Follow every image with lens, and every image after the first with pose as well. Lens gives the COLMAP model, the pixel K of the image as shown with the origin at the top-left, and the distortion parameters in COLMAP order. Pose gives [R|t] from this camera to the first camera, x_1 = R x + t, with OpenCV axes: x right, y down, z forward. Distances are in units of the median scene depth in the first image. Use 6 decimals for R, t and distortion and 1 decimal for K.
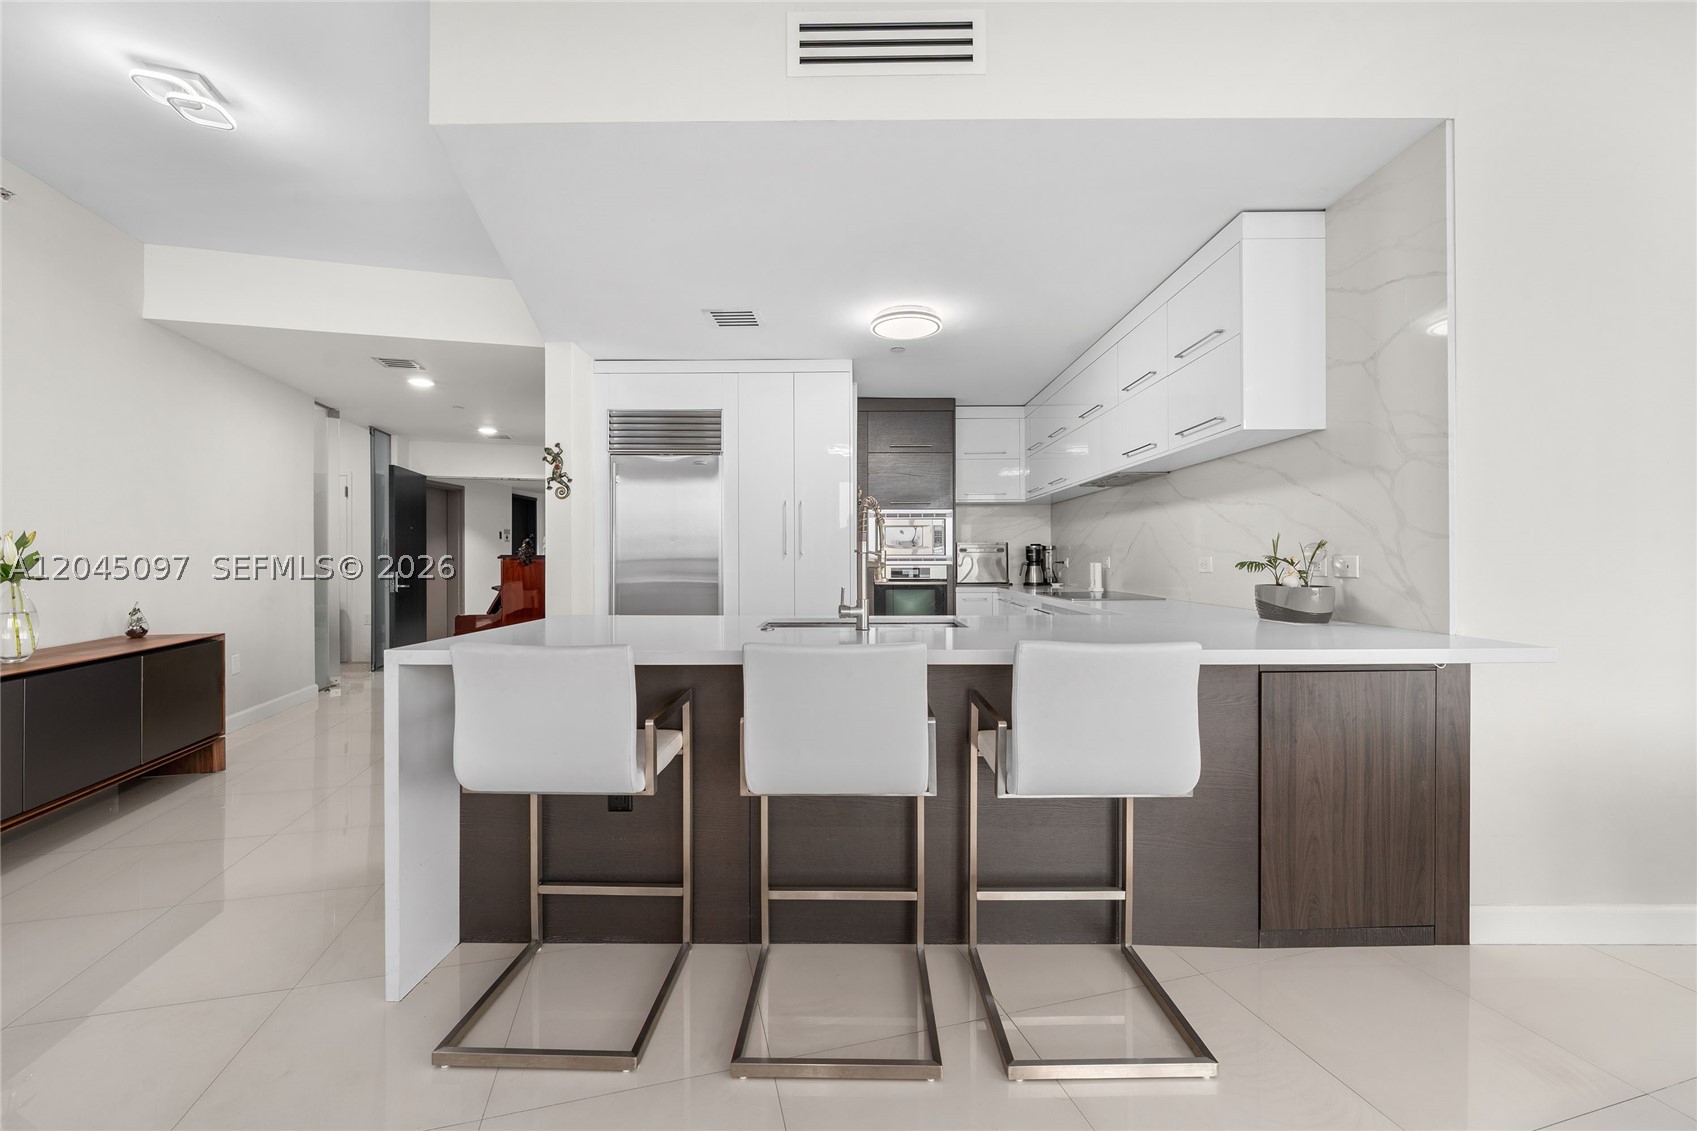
lens RADIAL K [[671.6, 0, 851.2], [0, 671.6, 554.1], [0, 0, 1]] dist [-0.000813, -0.000016]
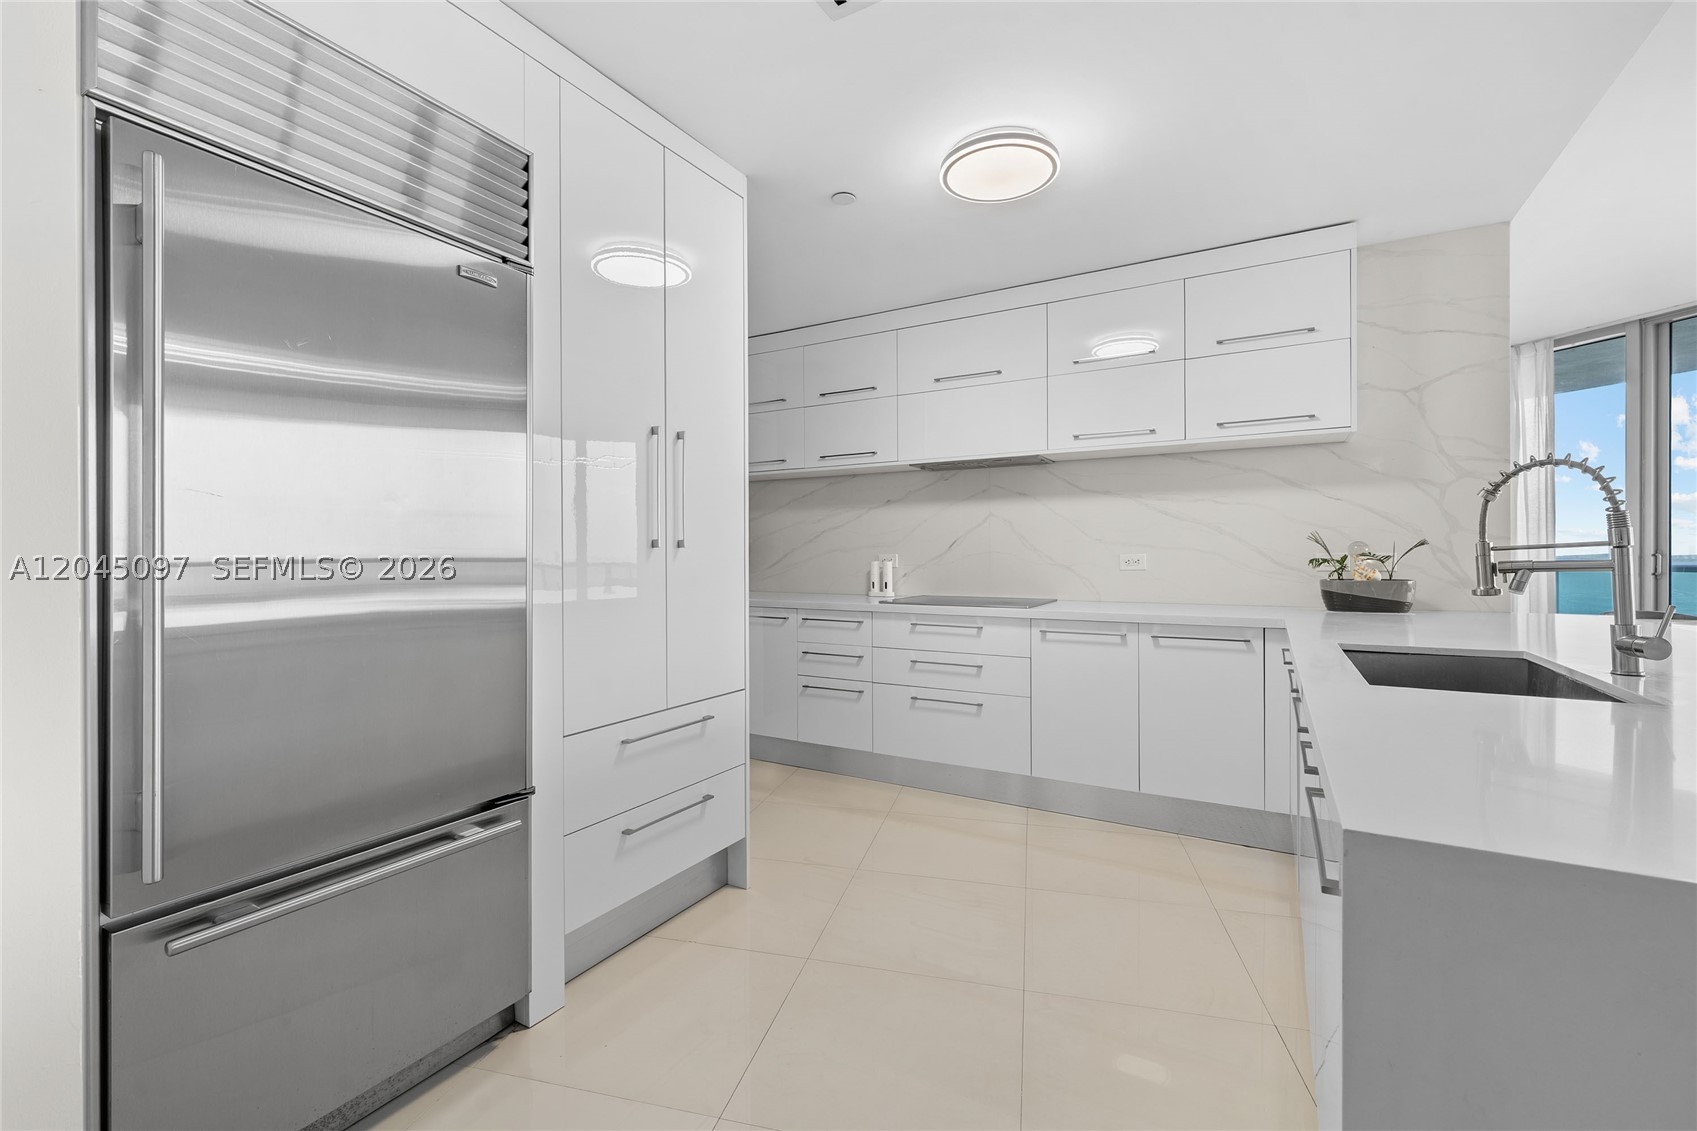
lens RADIAL K [[719.1, 0, 846.3], [0, 719.1, 555.1], [0, 0, 1]] dist [-0.001110, -0.000149]
pose [[0.493773, -0.000699, 0.869590, -0.487234], [-0.003589, 0.999990, 0.002842, 0.003787], [-0.869583, -0.004524, 0.493765, 0.713170]]
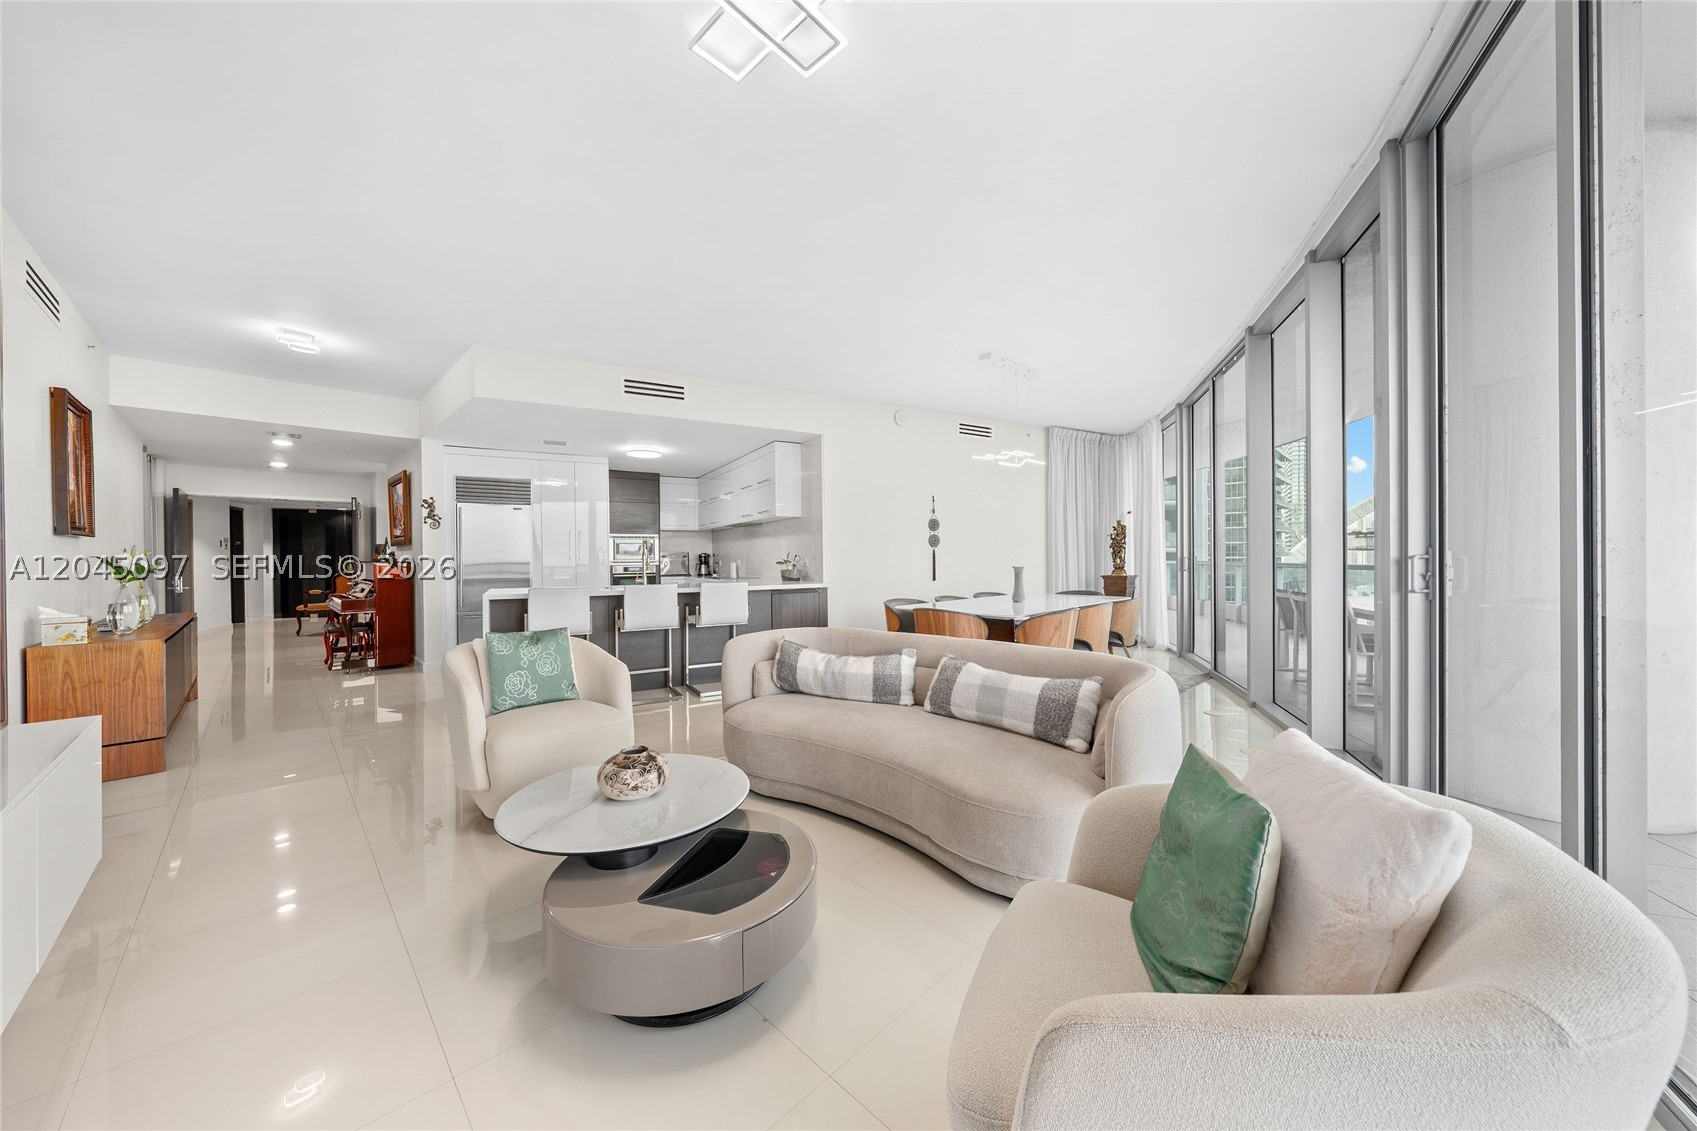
lens RADIAL K [[578.9, 0, 848.6], [0, 578.9, 561.5], [0, 0, 1]] dist [-0.000893, 0.000170]
pose [[0.869458, -0.008358, 0.493936, -0.239533], [0.004319, 0.999947, 0.009318, -0.007263], [-0.493987, -0.005968, 0.869449, -0.839262]]
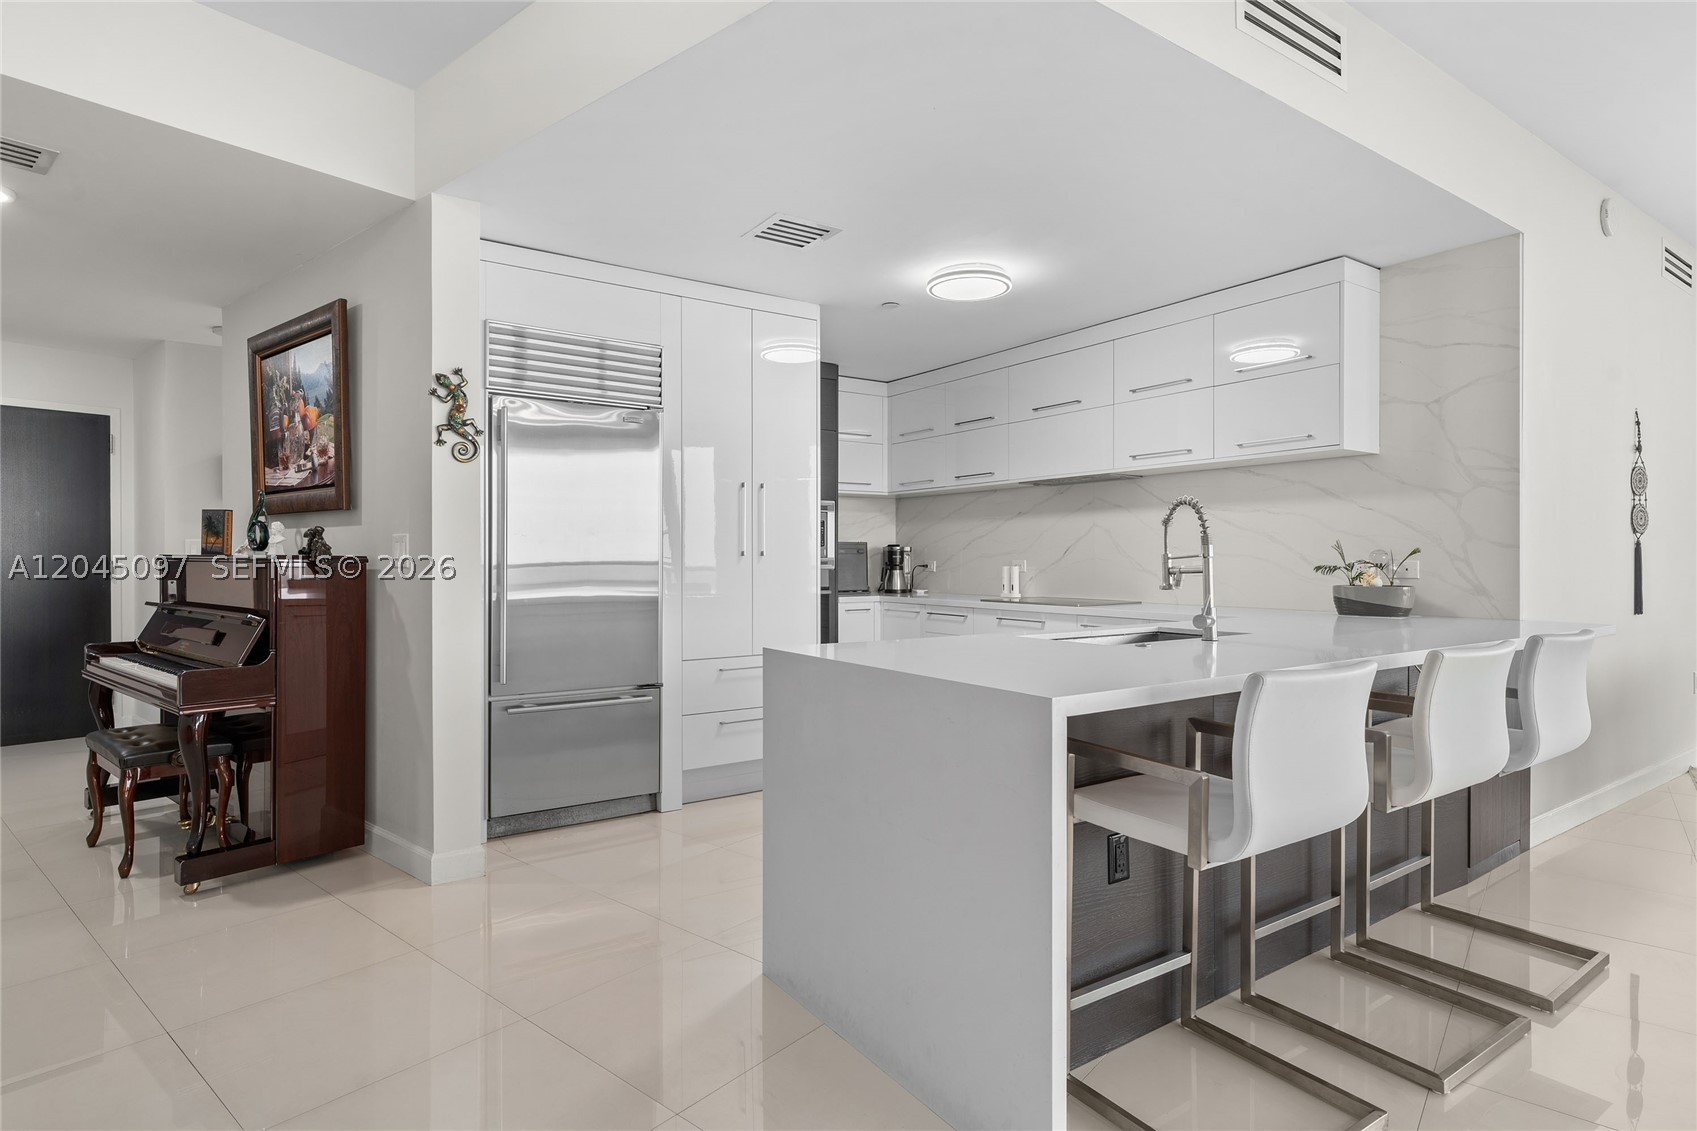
lens RADIAL K [[871.3, 0, 847.1], [0, 871.3, 560.2], [0, 0, 1]] dist [0.003825, 0.000182]
pose [[0.821523, 0.000844, 0.570175, -0.594431], [-0.004892, 0.999973, 0.005569, -0.001094], [-0.570154, -0.007364, 0.821505, 0.166167]]
